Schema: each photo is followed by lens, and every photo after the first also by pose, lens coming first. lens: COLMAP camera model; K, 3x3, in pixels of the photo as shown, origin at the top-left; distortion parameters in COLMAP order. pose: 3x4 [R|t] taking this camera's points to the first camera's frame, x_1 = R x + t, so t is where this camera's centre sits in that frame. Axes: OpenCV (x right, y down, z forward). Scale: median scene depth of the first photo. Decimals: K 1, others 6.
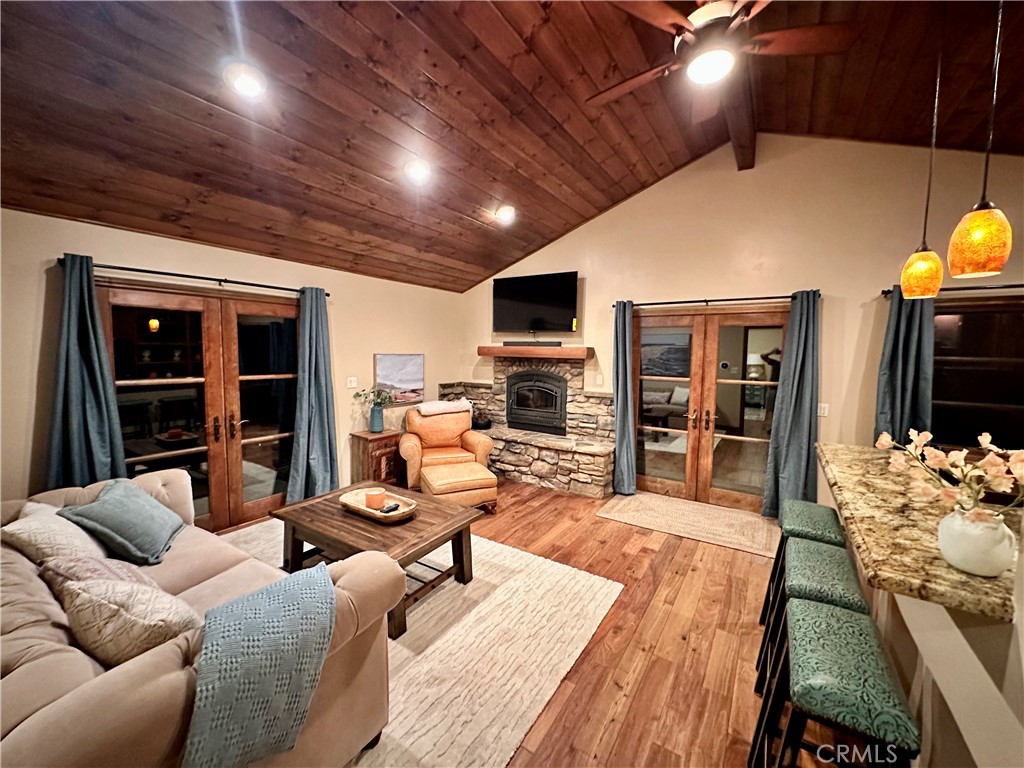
lens RADIAL K [[408.5, 0, 511.2], [0, 408.5, 383.0], [0, 0, 1]] dist [-0.002000, 0.000313]
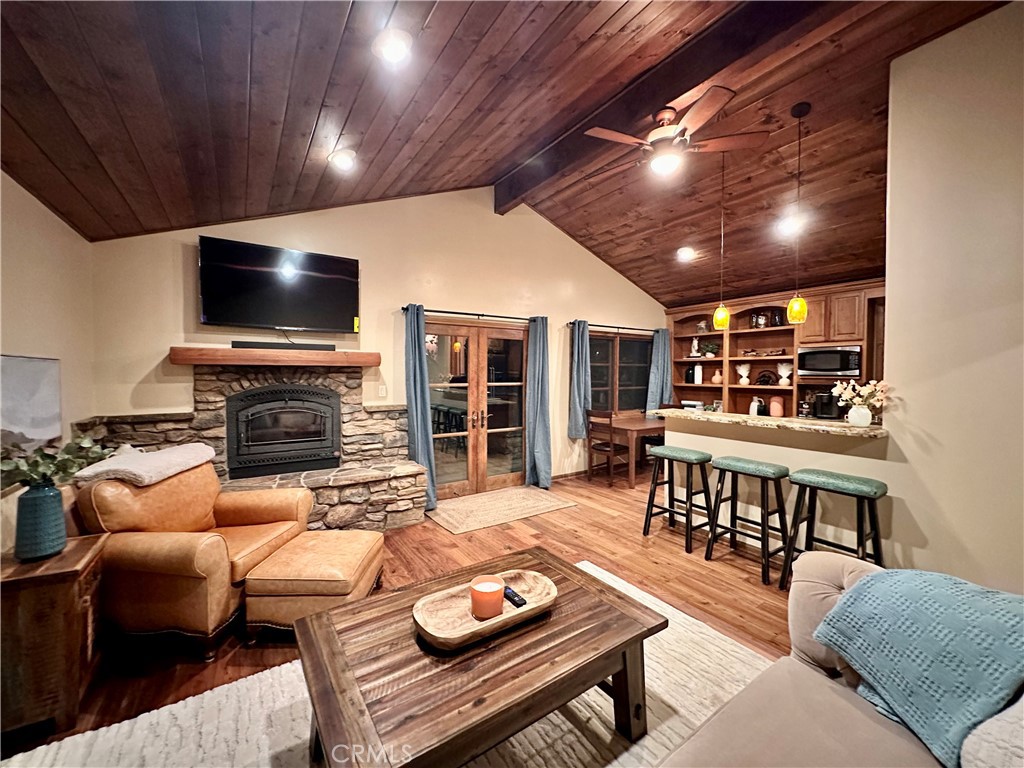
lens RADIAL K [[408.5, 0, 511.2], [0, 408.5, 383.0], [0, 0, 1]] dist [-0.002000, 0.000313]
pose [[0.391875, -0.037608, 0.919250, -0.482618], [0.076669, 0.997024, 0.008106, -0.011408], [-0.916818, 0.067302, 0.393592, 0.418843]]
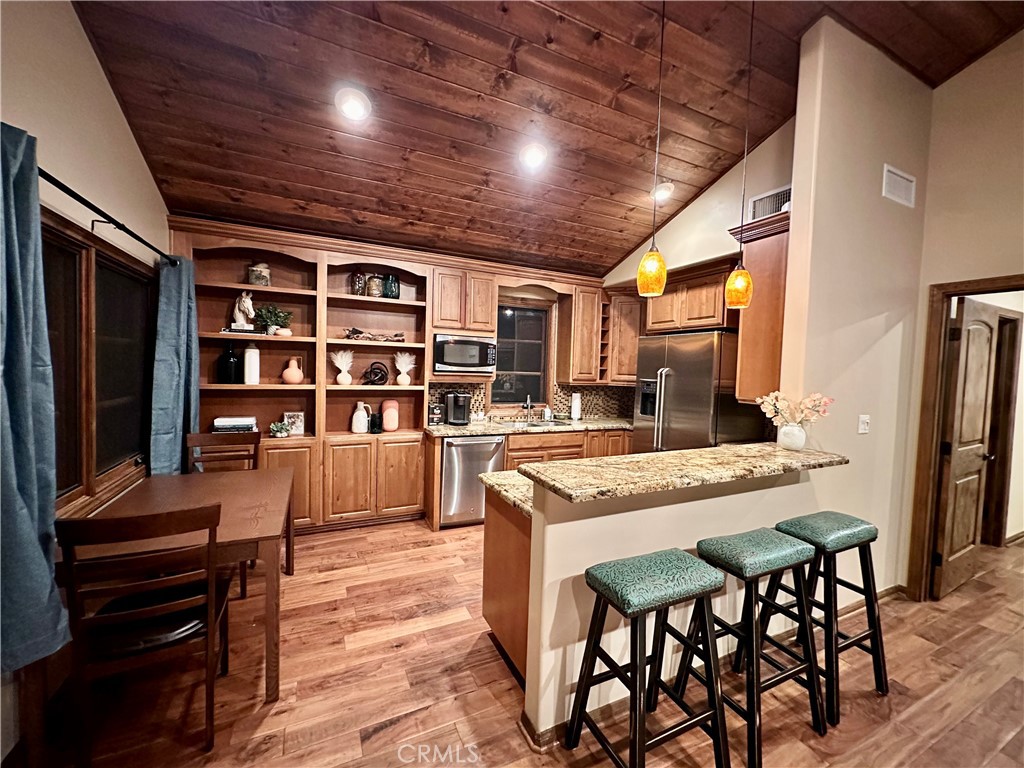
lens RADIAL K [[408.9, 0, 512.0], [0, 408.9, 384.0], [0, 0, 1]] dist [0.000744, 0.000205]
pose [[-0.855693, -0.067304, 0.513089, 0.267158], [-0.004389, 0.992414, 0.122859, -0.038536], [-0.517465, 0.102877, -0.849497, 0.752132]]
